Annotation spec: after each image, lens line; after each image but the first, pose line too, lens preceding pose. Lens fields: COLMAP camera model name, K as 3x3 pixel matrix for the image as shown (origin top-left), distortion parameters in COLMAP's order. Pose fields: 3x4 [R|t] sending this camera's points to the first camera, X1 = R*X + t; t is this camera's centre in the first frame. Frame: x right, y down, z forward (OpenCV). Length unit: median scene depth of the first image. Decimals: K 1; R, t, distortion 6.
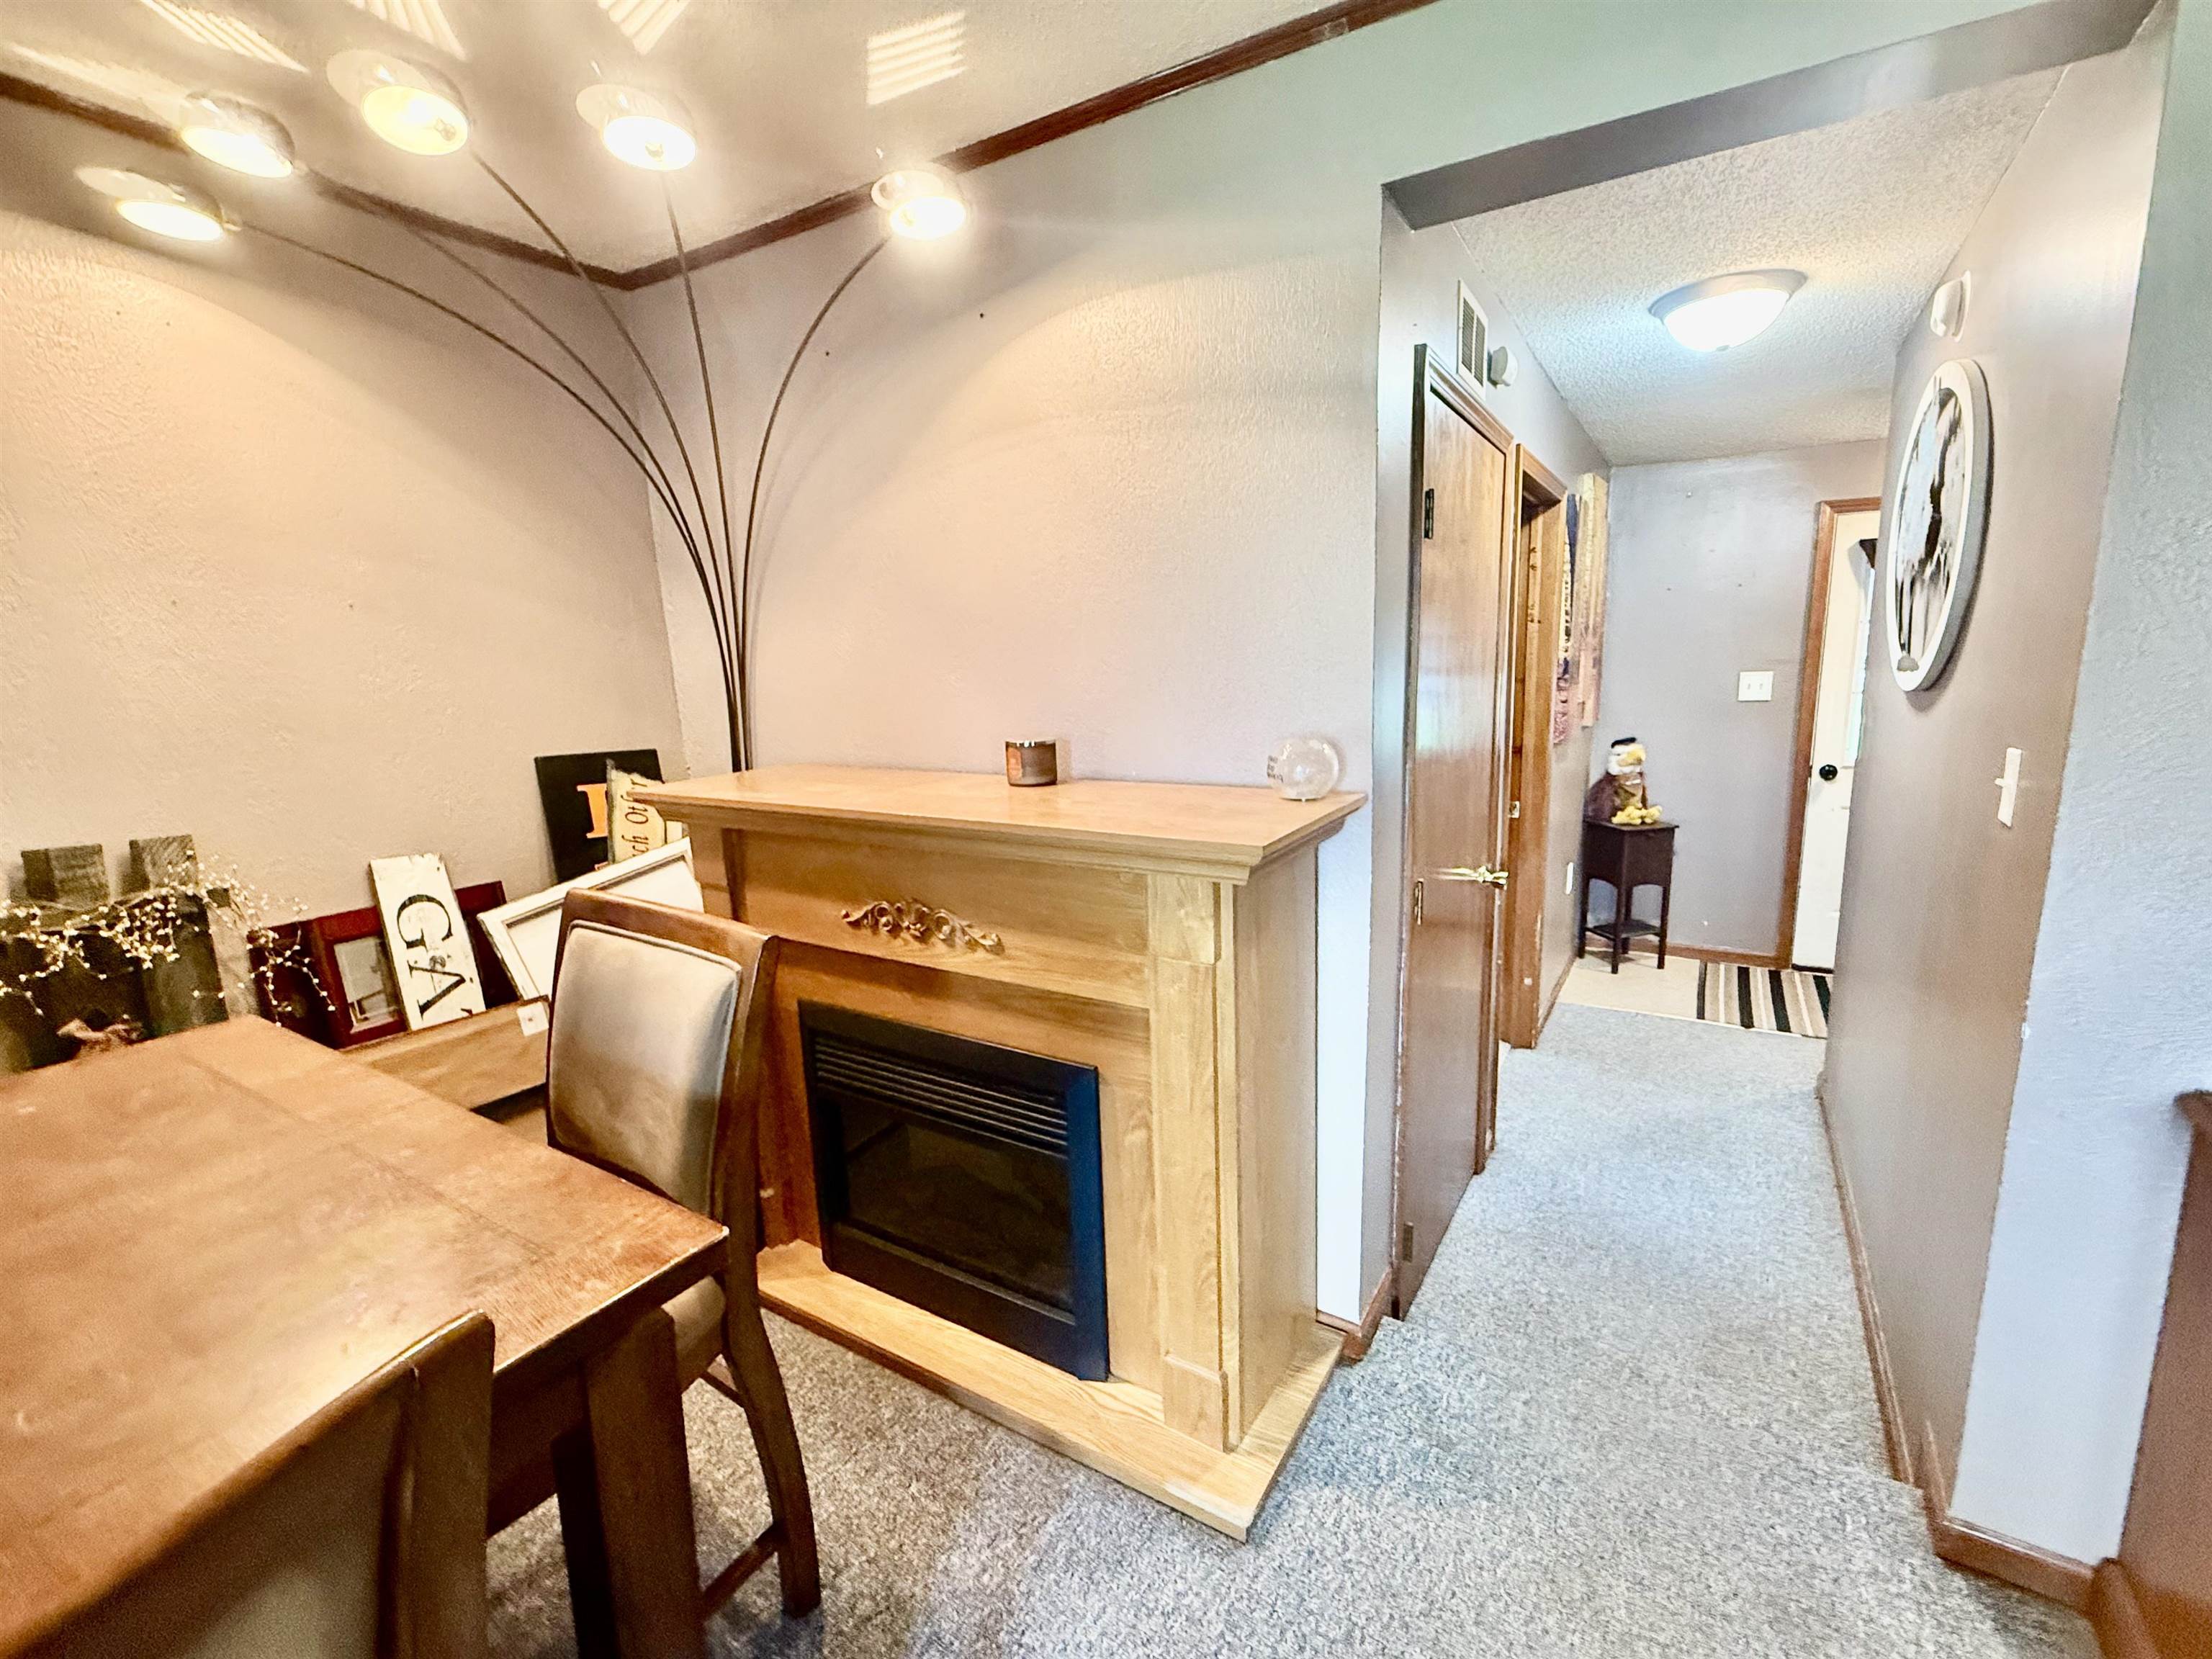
lens RADIAL K [[976.7, 0, 1108.3], [0, 976.7, 842.2], [0, 0, 1]] dist [-0.001152, 0.000396]
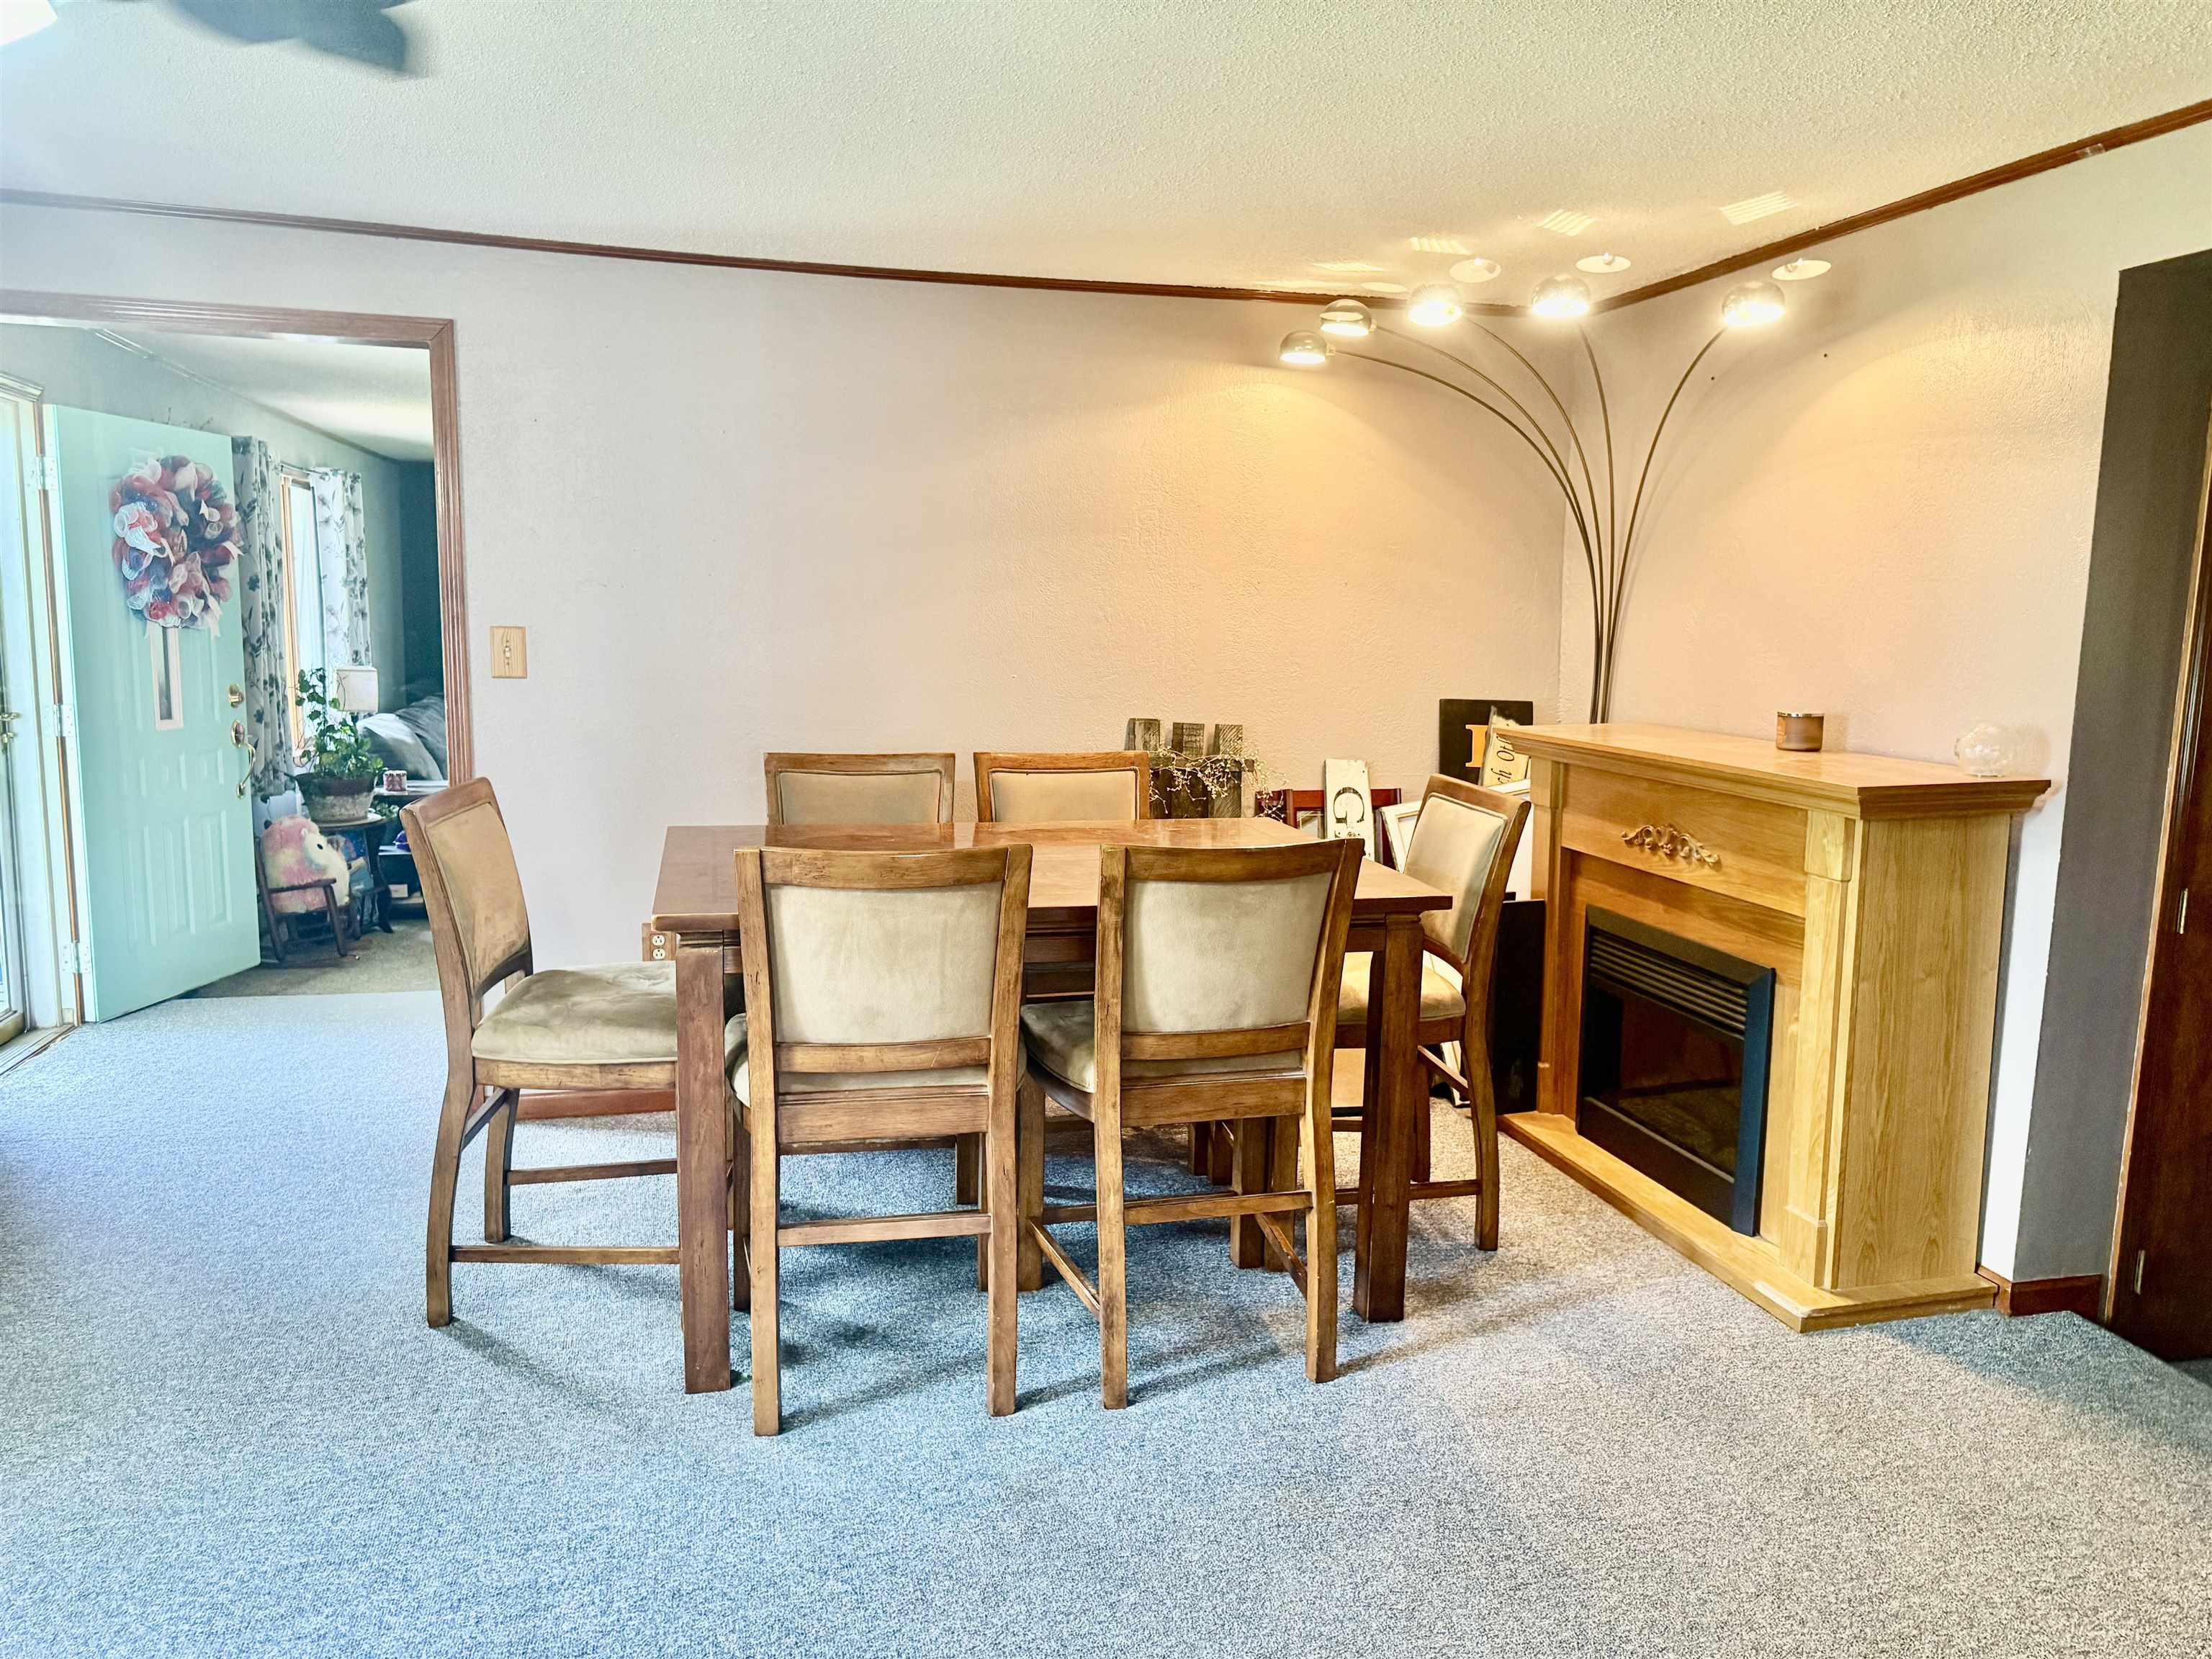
lens RADIAL K [[1559.4, 0, 1100.3], [0, 1559.4, 821.3], [0, 0, 1]] dist [0.009254, -0.023581]
pose [[0.711892, 0.129115, -0.690318, 0.664951], [-0.161436, 0.986718, 0.018071, 0.134122], [0.683482, 0.098577, 0.723281, -0.965827]]
